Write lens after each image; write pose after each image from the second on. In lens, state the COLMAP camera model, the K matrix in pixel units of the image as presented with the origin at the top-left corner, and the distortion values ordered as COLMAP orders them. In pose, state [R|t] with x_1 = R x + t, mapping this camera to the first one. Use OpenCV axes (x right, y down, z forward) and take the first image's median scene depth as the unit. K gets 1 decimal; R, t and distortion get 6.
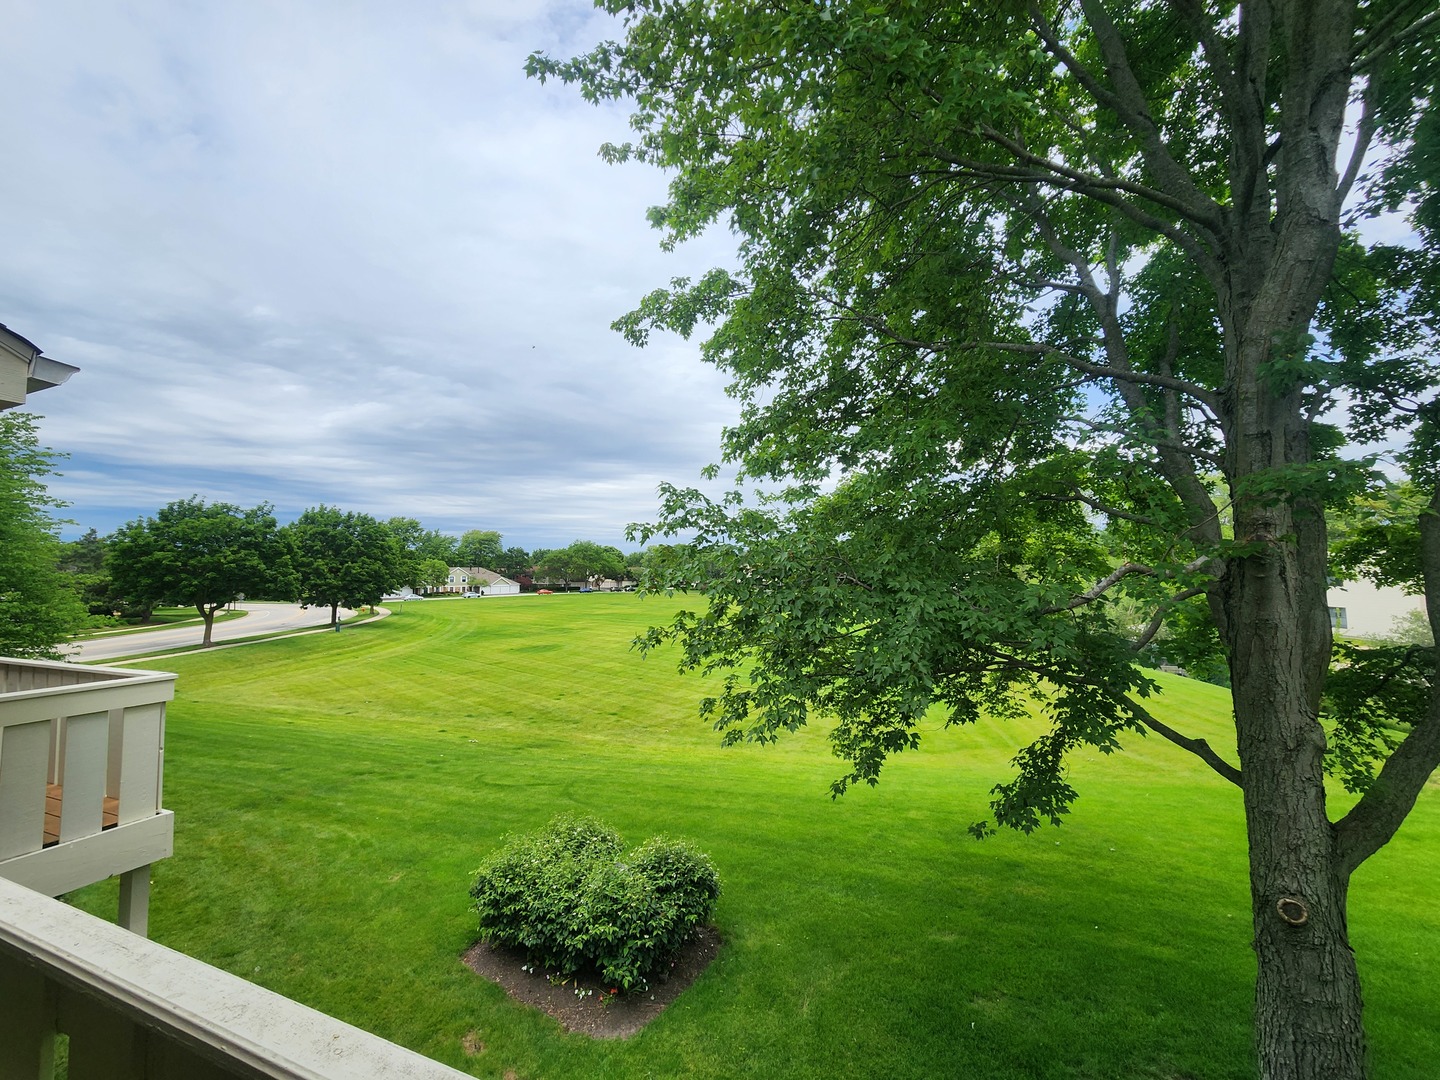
lens RADIAL K [[586.9, 0, 715.6], [0, 586.9, 542.4], [0, 0, 1]] dist [0.004661, -0.004357]
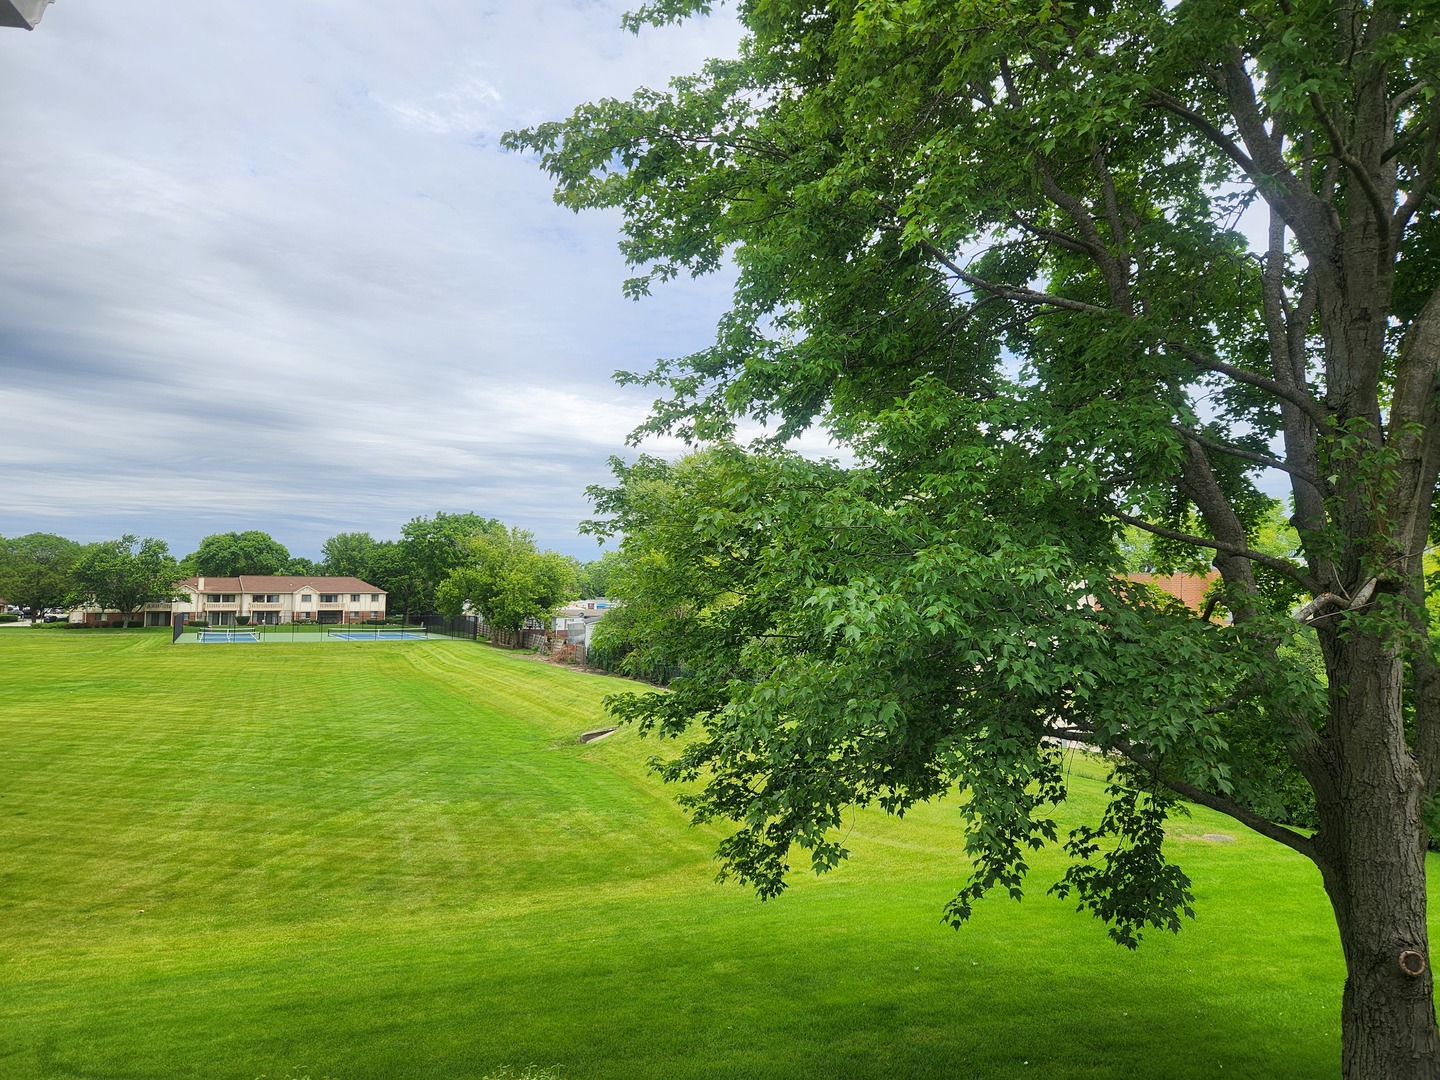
lens RADIAL K [[978.6, 0, 727.3], [0, 978.6, 539.6], [0, 0, 1]] dist [0.025855, -0.004552]
pose [[0.845867, 0.045779, 0.531425, -0.411562], [-0.042443, 0.998928, -0.018494, 0.009792], [-0.531702, -0.006912, 0.846903, 0.112764]]
